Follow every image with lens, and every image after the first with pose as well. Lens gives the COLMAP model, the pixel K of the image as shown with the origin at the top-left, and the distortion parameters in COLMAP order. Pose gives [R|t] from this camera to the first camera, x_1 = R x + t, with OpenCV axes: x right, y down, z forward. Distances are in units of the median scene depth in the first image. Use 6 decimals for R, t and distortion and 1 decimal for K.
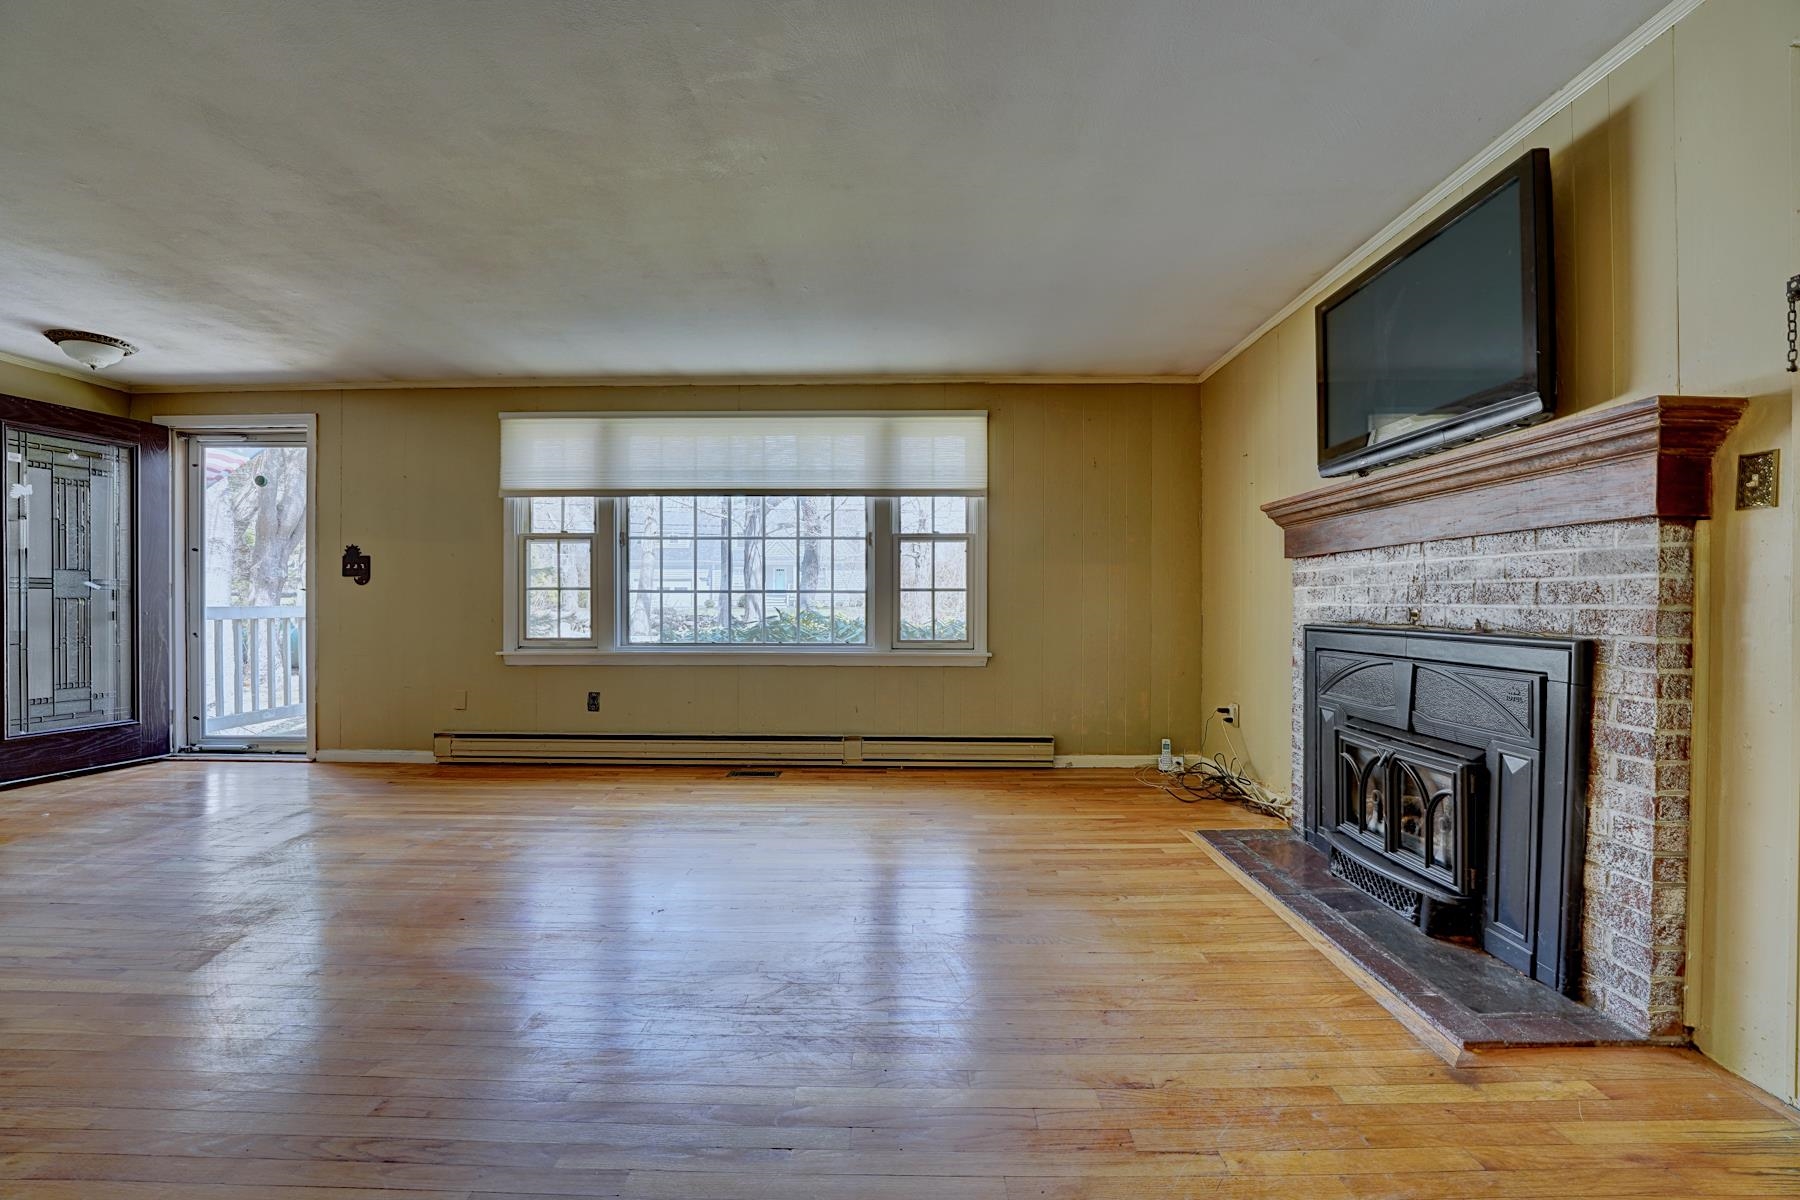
lens RADIAL K [[740.0, 0, 898.9], [0, 740.0, 604.0], [0, 0, 1]] dist [-0.001380, -0.000106]
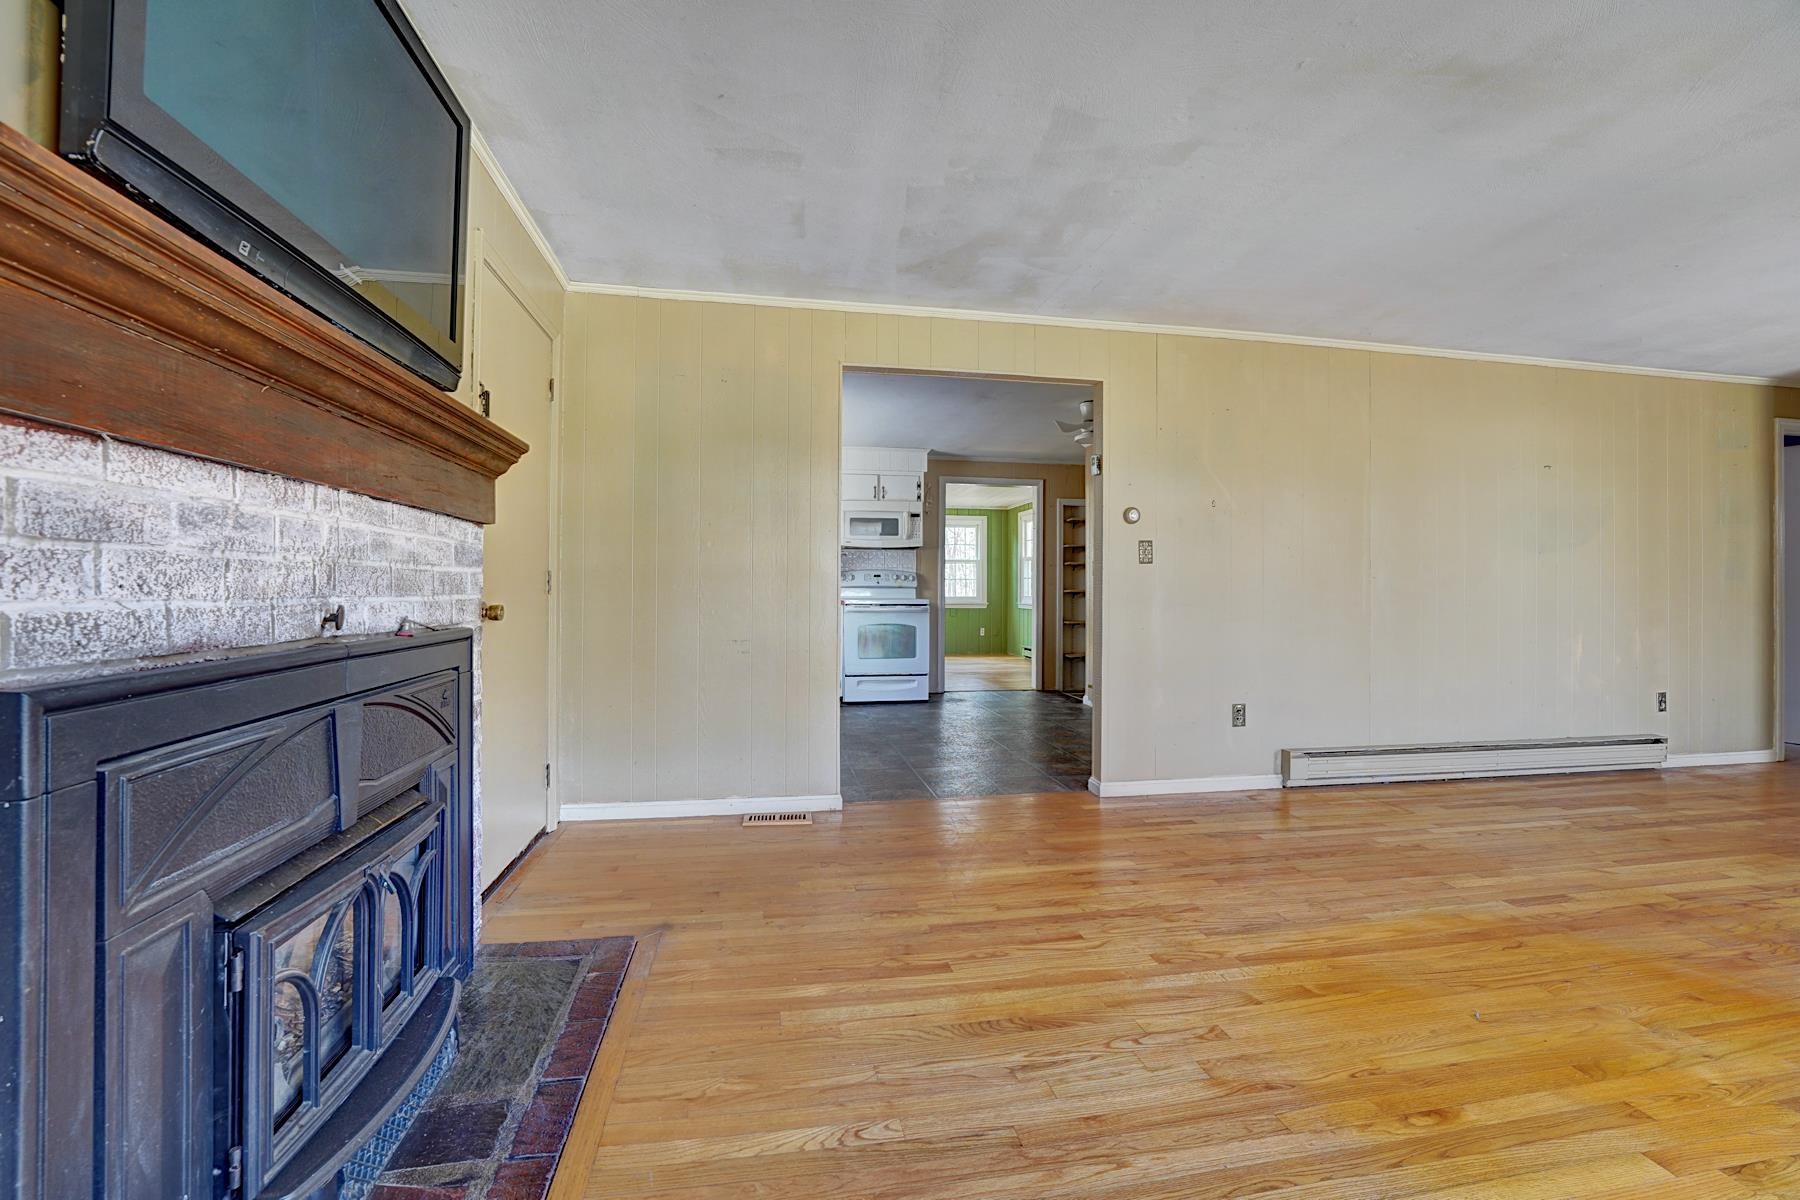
lens RADIAL K [[766.5, 0, 900.0], [0, 766.5, 600.0], [0, 0, 1]] dist [-0.001018, -0.000097]
pose [[-0.980550, -0.004867, -0.196208, 0.215308], [-0.008236, 0.999832, 0.016357, -0.006081], [0.196096, 0.017654, -0.980426, 0.891968]]
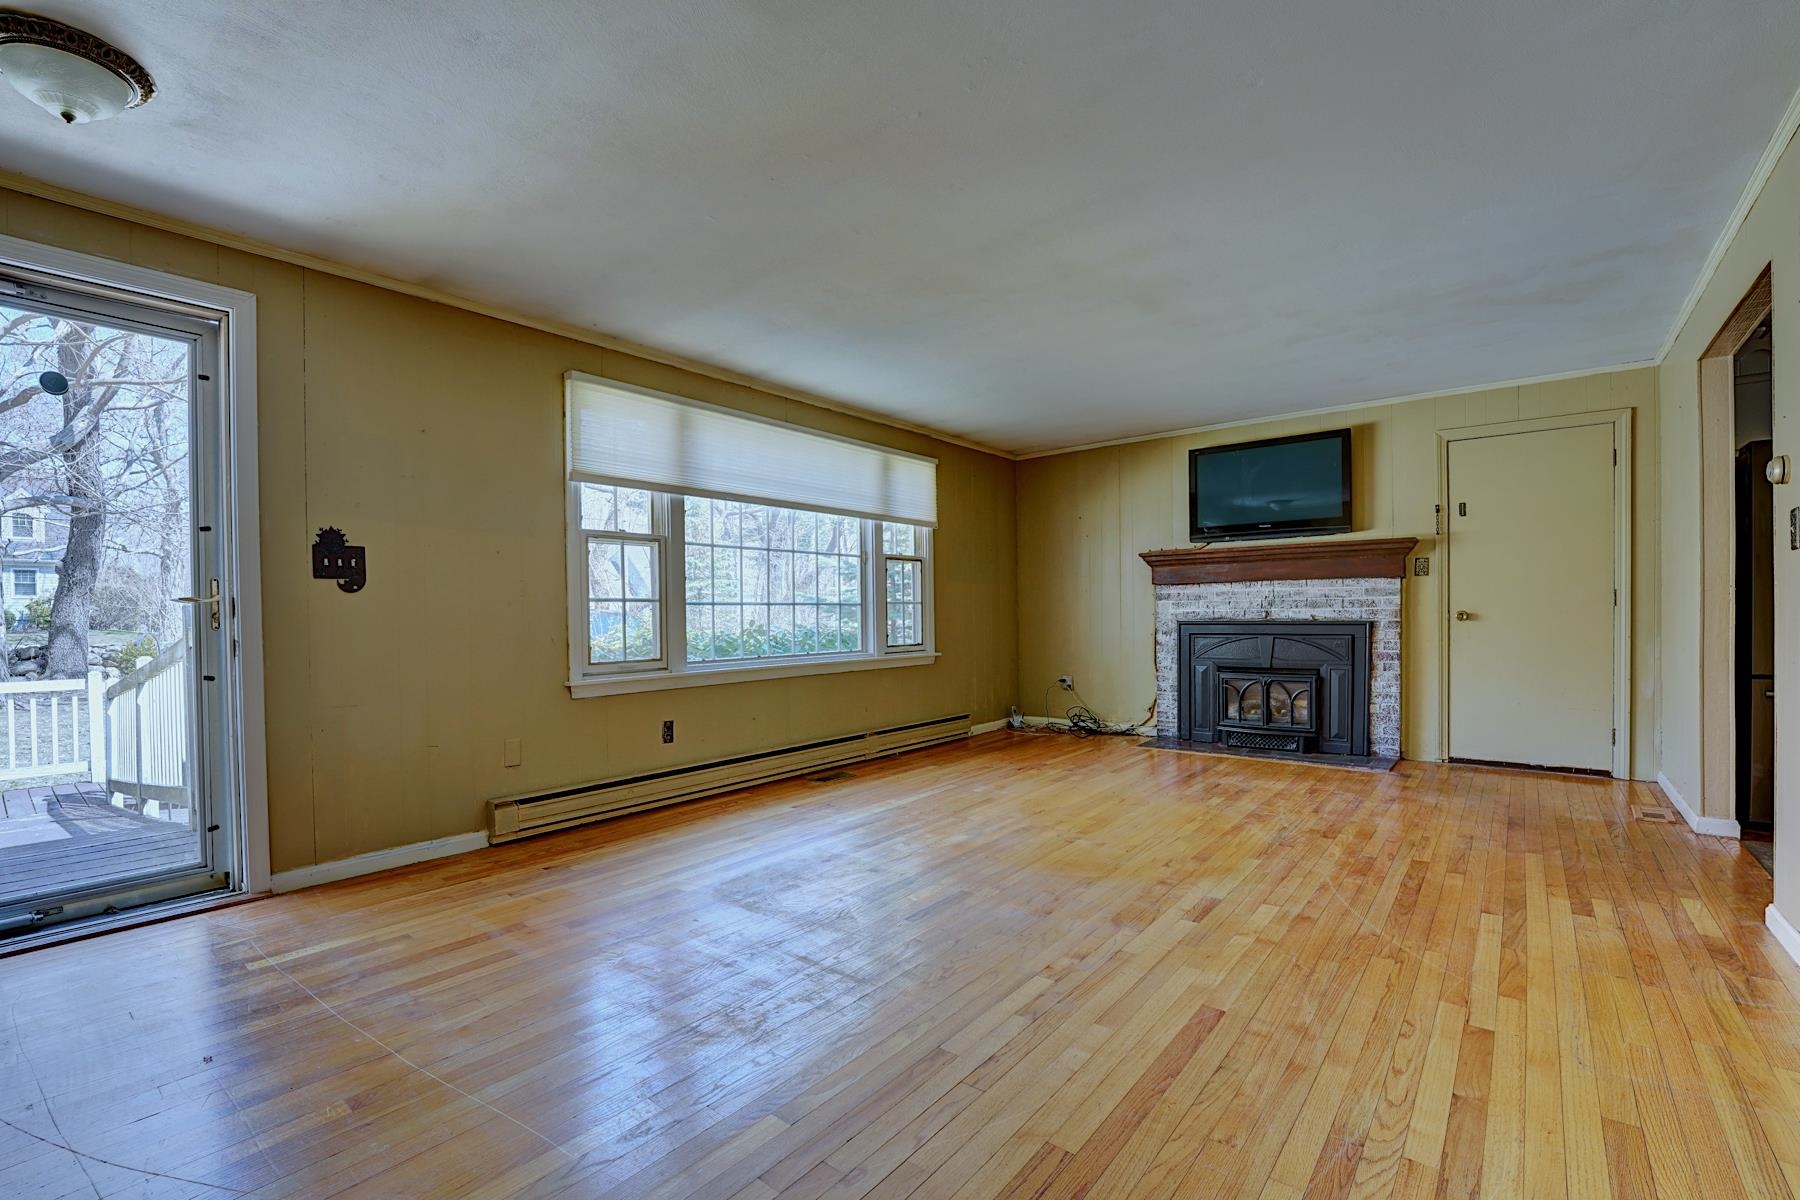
lens RADIAL K [[786.4, 0, 870.0], [0, 786.4, 625.9], [0, 0, 1]] dist [0.000585, 0.000090]
pose [[0.632180, -0.020715, 0.774545, -0.986935], [0.014888, 0.999783, 0.014588, -0.000708], [-0.774679, 0.002309, 0.632351, 0.244758]]
